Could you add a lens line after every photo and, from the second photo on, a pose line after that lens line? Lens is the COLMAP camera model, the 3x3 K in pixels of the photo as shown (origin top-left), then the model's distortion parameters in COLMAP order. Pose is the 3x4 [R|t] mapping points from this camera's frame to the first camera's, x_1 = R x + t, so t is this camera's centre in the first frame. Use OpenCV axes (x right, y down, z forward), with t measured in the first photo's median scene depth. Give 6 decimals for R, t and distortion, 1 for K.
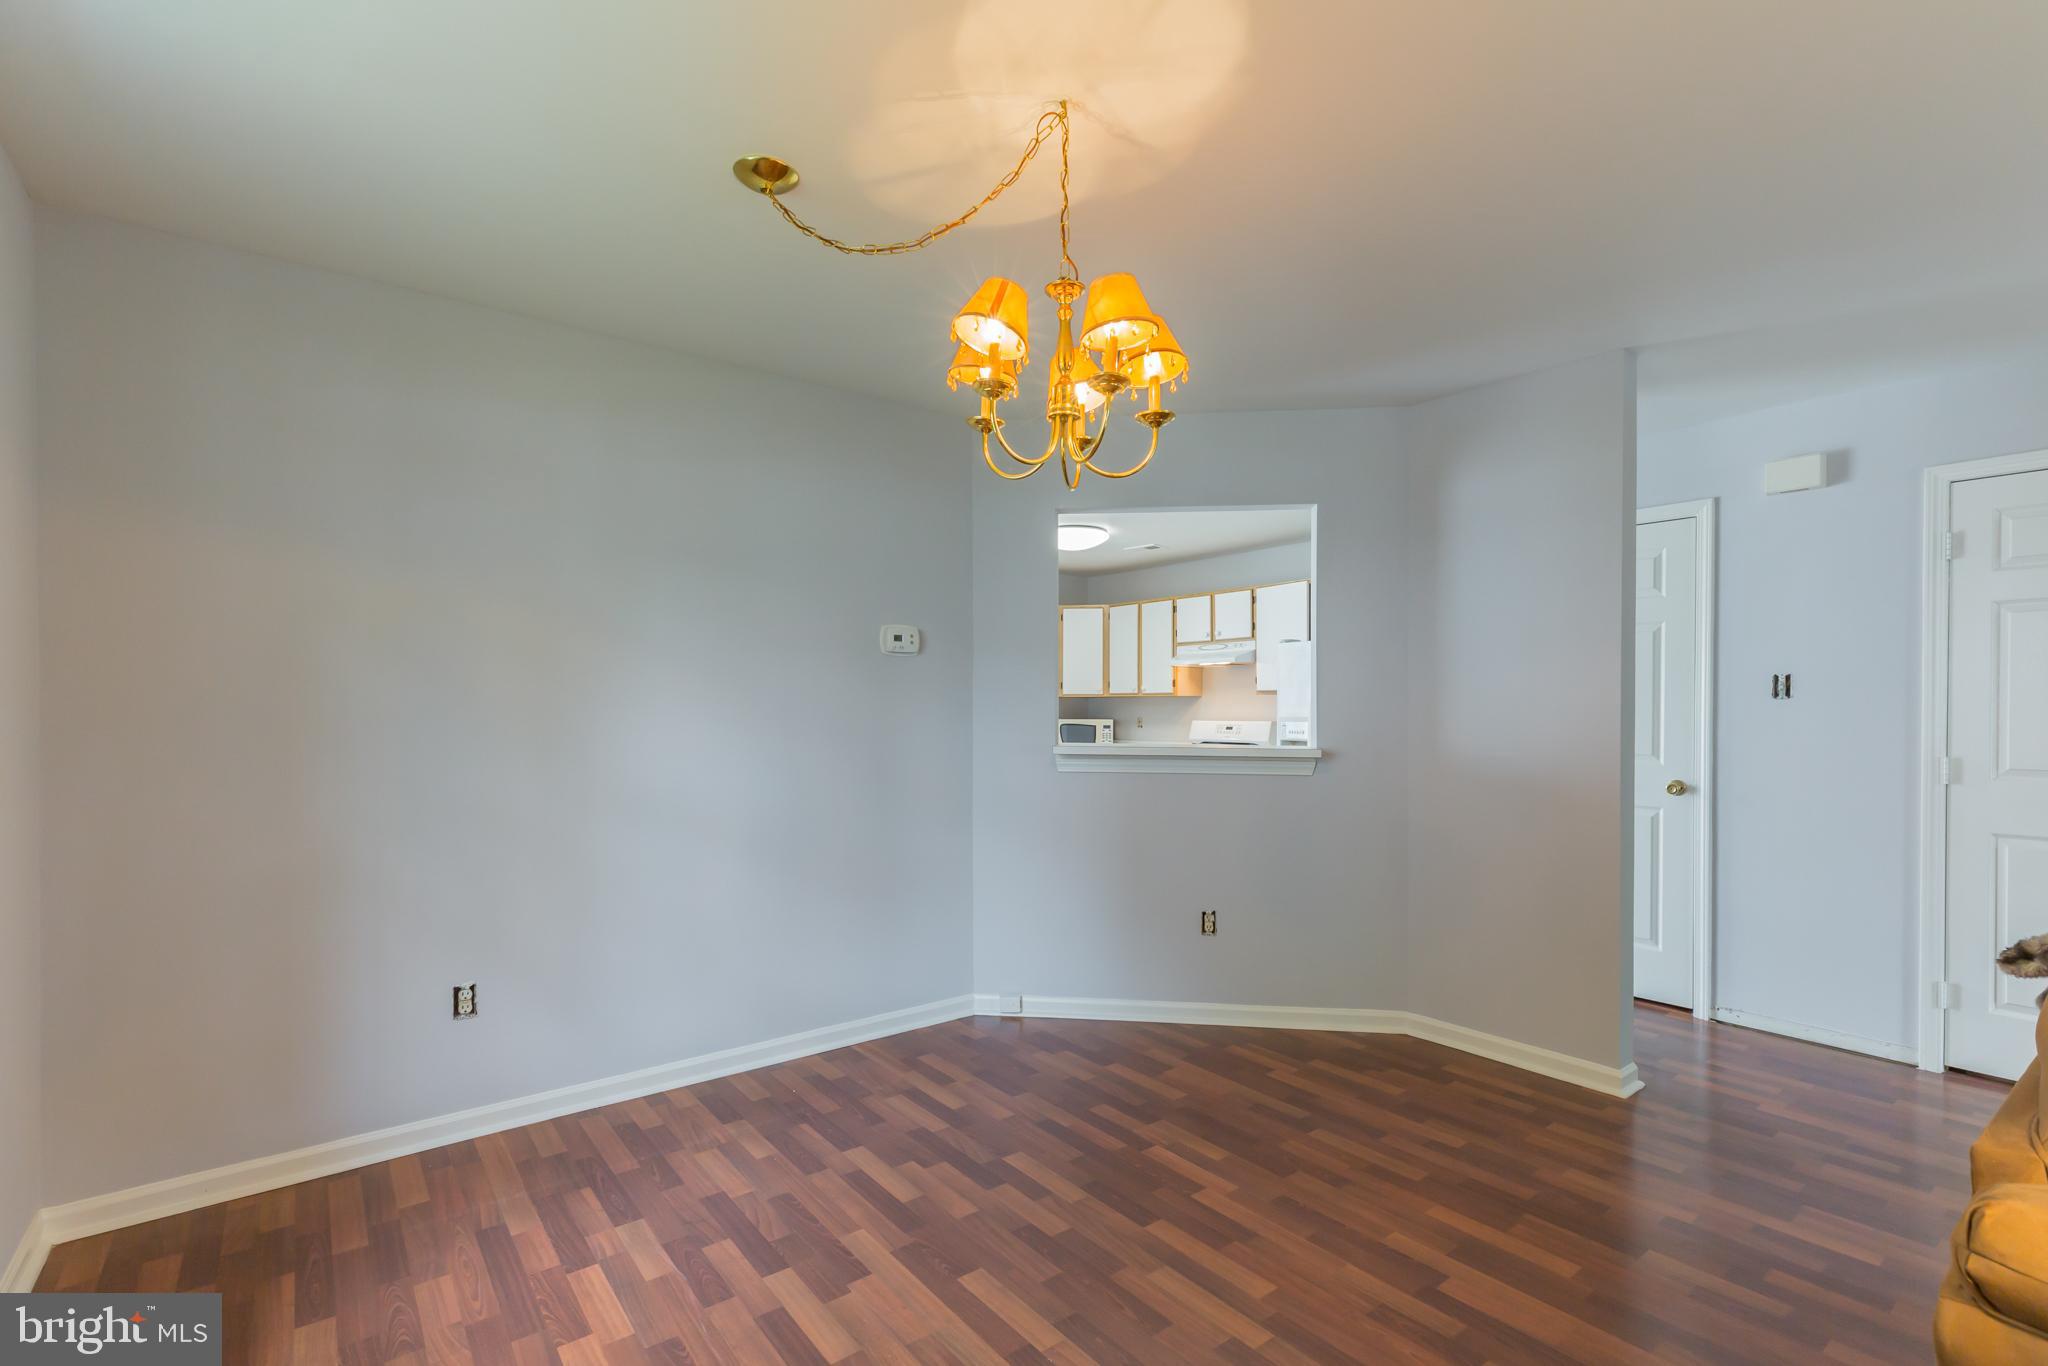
lens RADIAL K [[938.3, 0, 1053.8], [0, 938.3, 725.0], [0, 0, 1]] dist [0.001090, 0.000043]
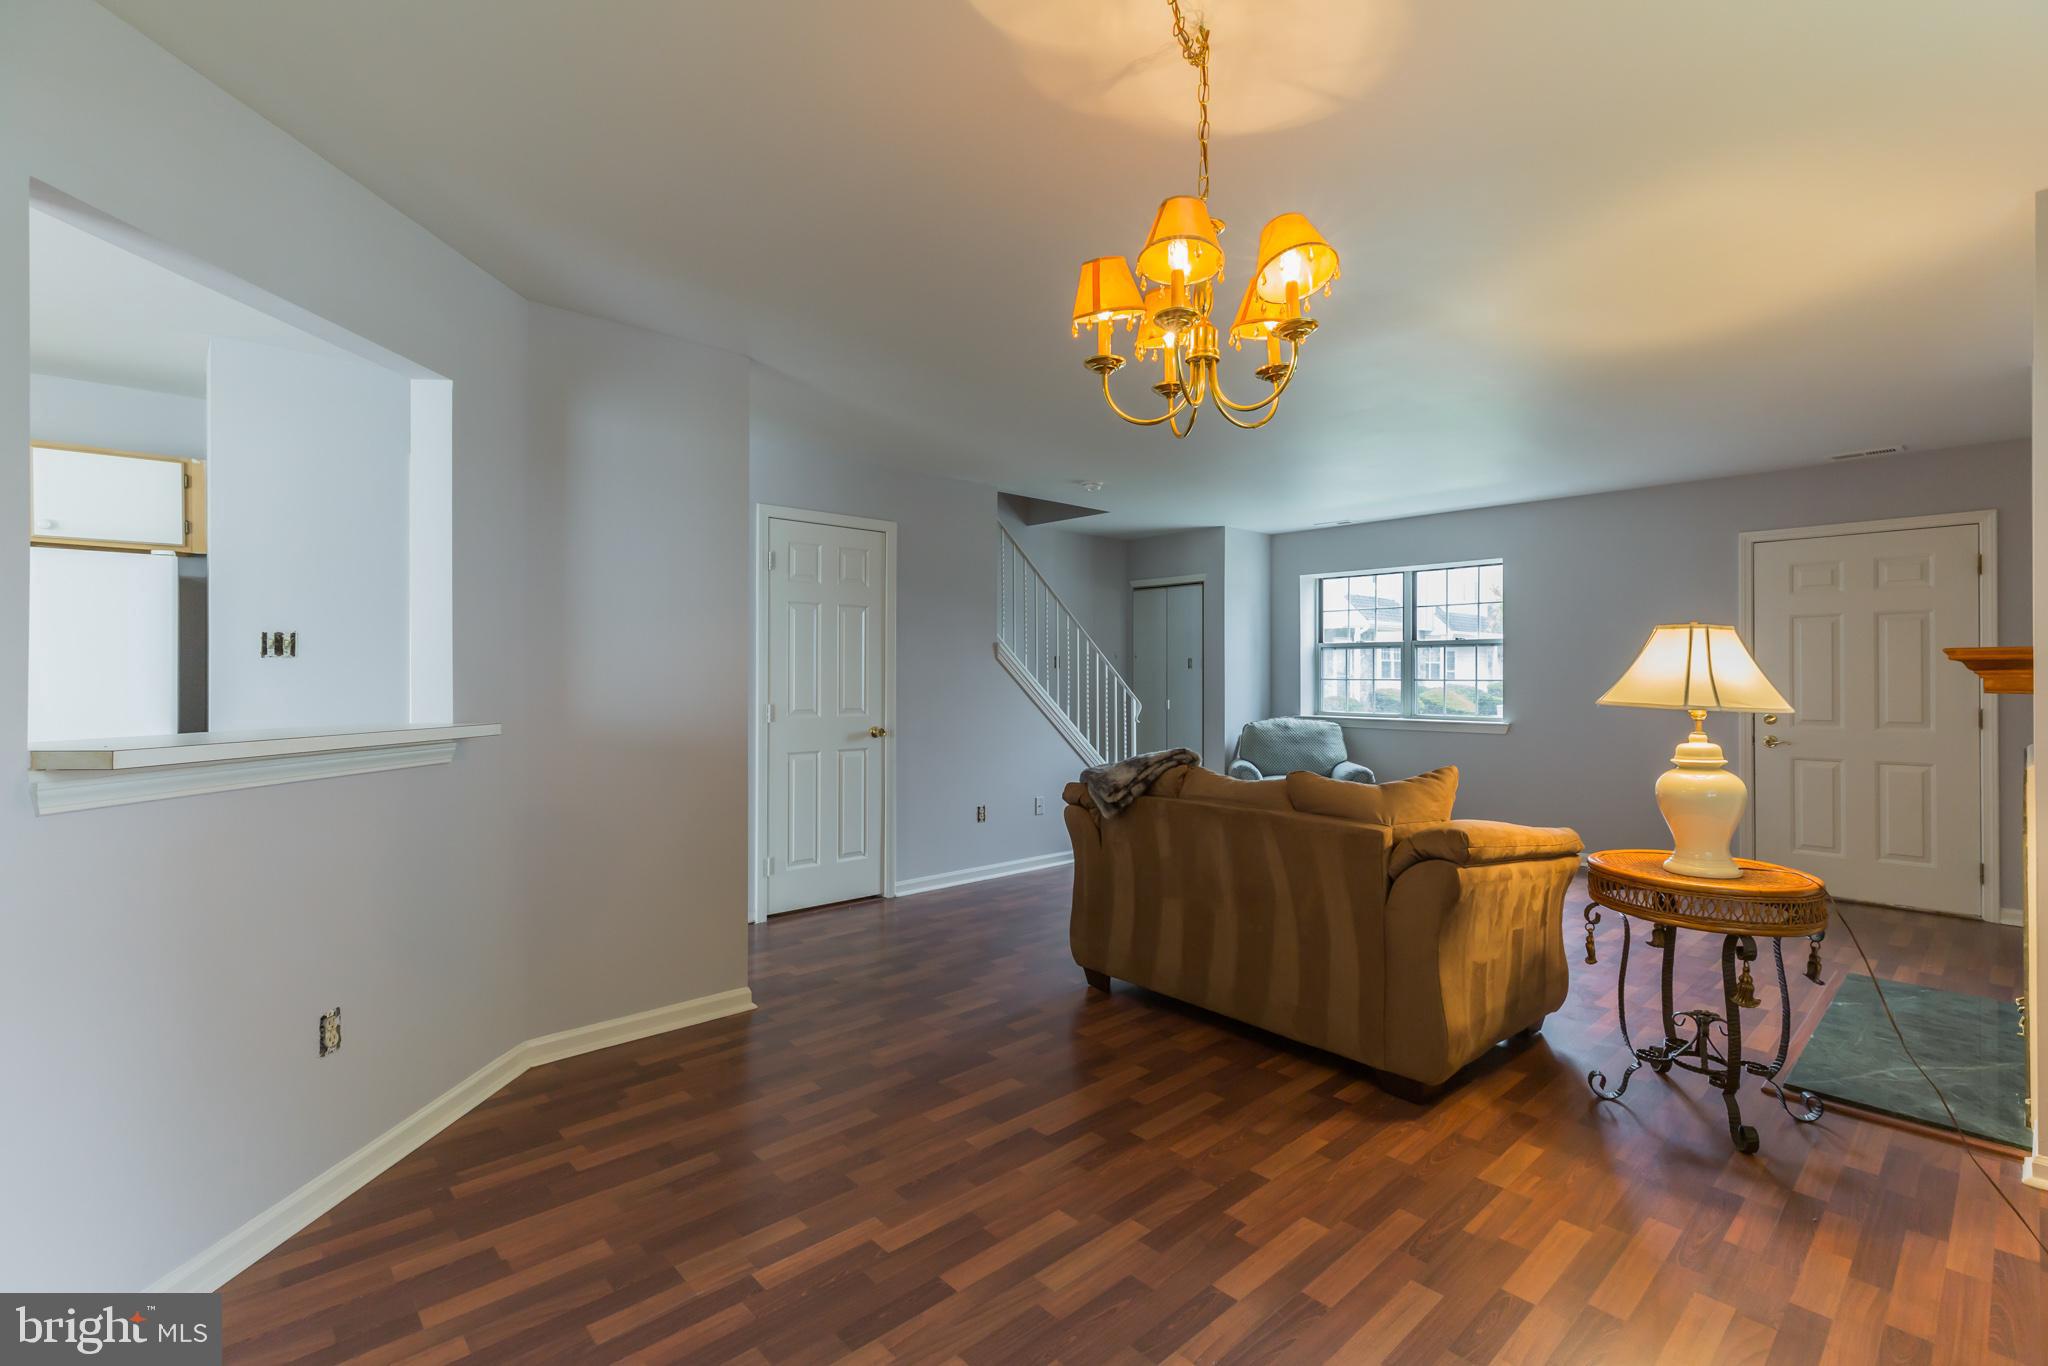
lens RADIAL K [[925.1, 0, 1024.0], [0, 925.1, 683.0], [0, 0, 1]] dist [0.011608, -0.000130]
pose [[-0.063440, -0.014059, 0.997887, -0.590745], [0.014447, 0.999783, 0.015004, -0.014566], [-0.997881, 0.015368, -0.063223, 0.800478]]
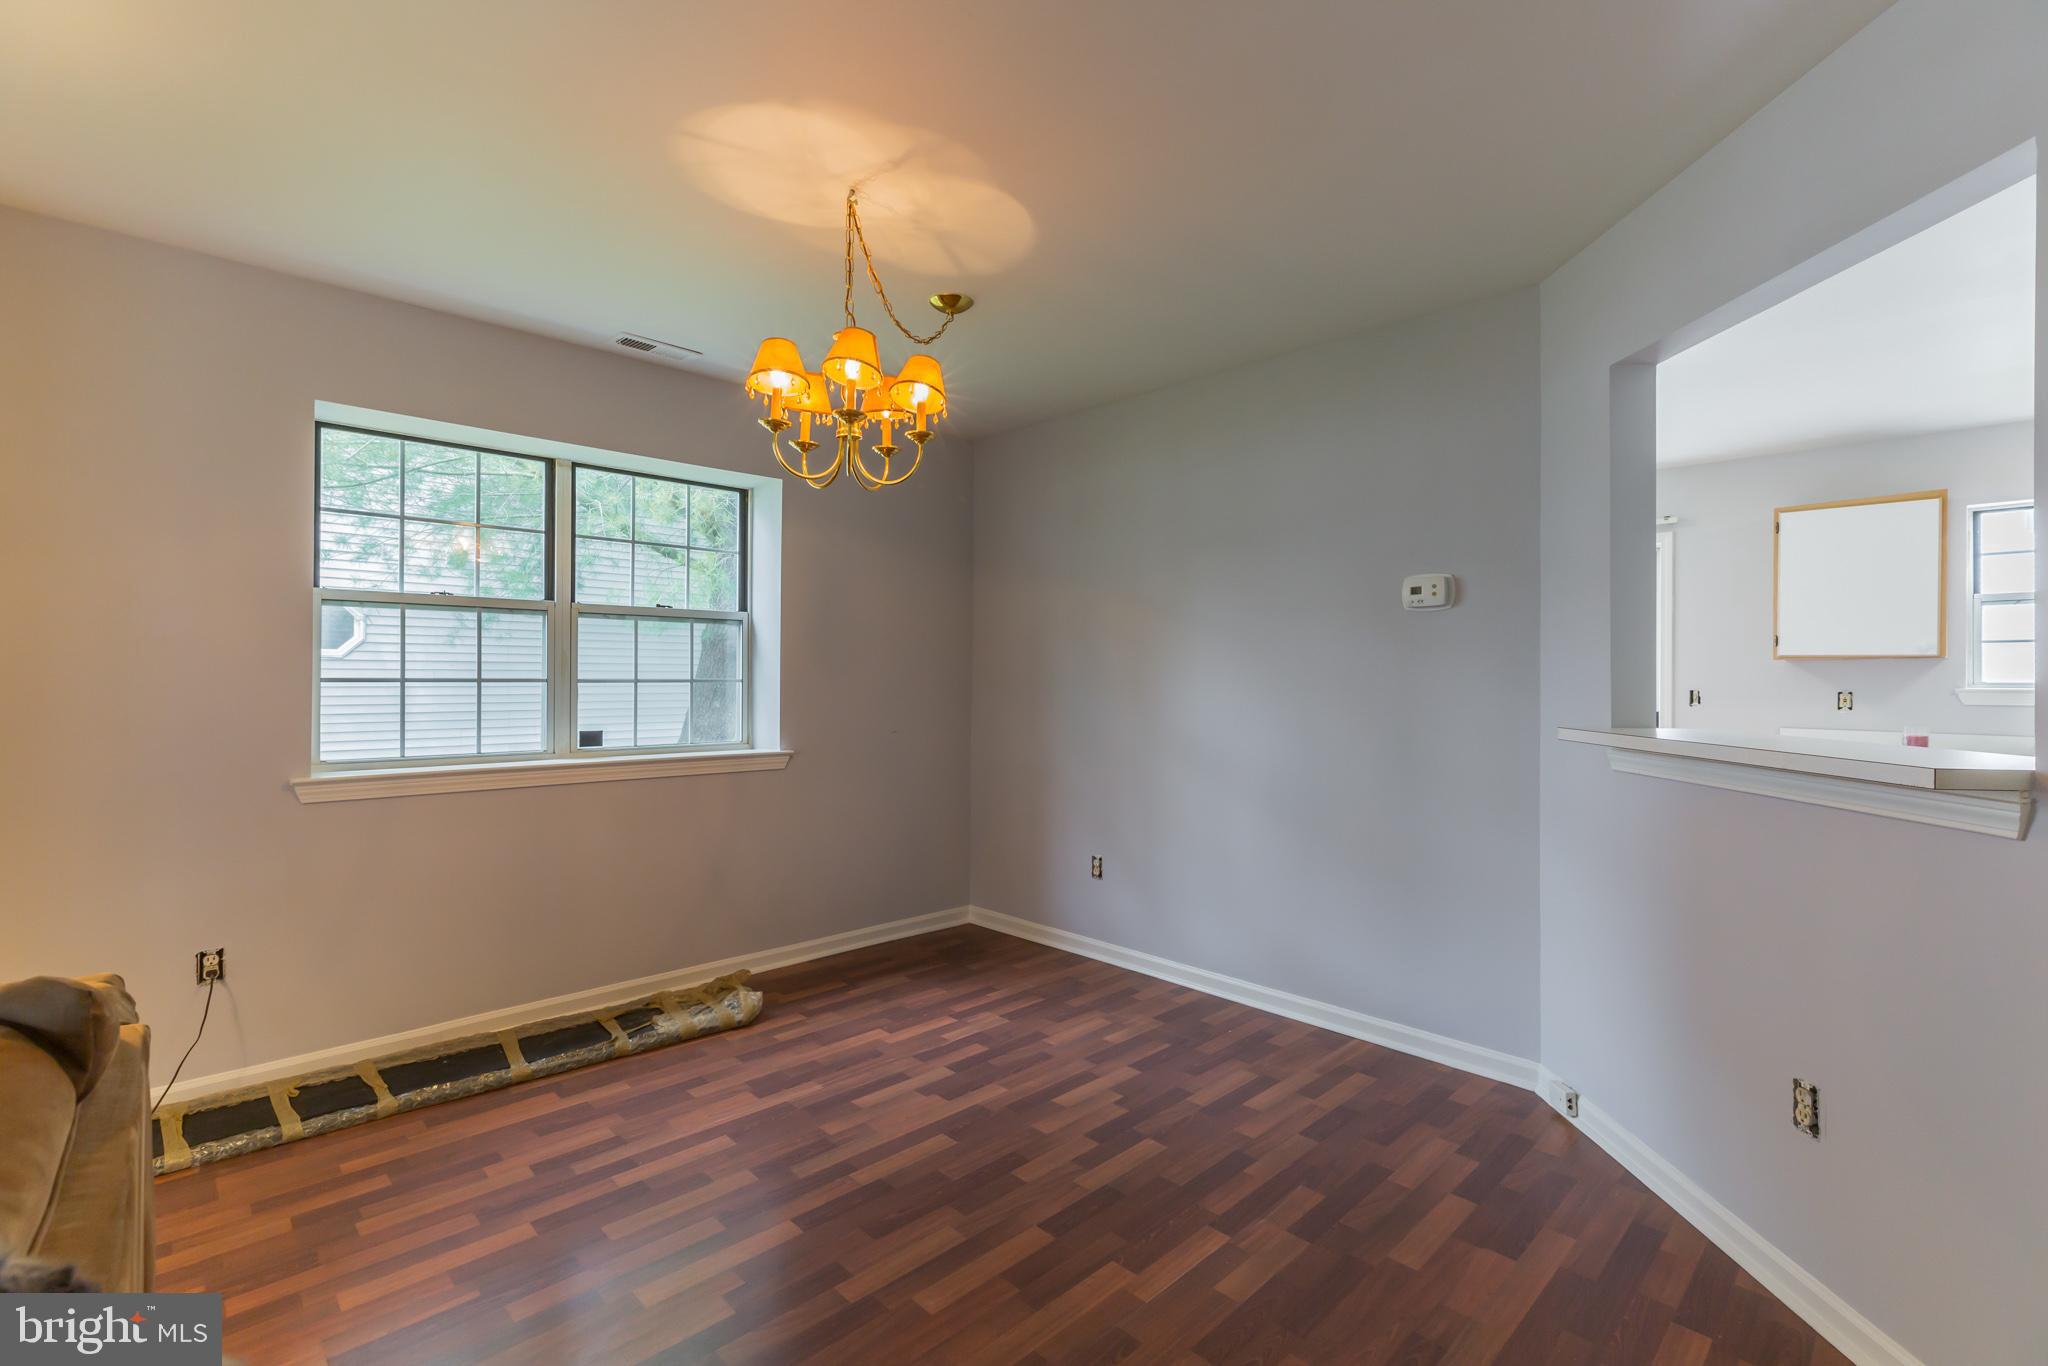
lens RADIAL K [[925.1, 0, 1024.0], [0, 925.1, 683.0], [0, 0, 1]] dist [0.011608, -0.000130]
pose [[0.090160, 0.007608, -0.995898, 0.820714], [-0.022755, 0.999726, 0.005577, -0.006753], [0.995667, 0.022159, 0.090309, 0.725495]]
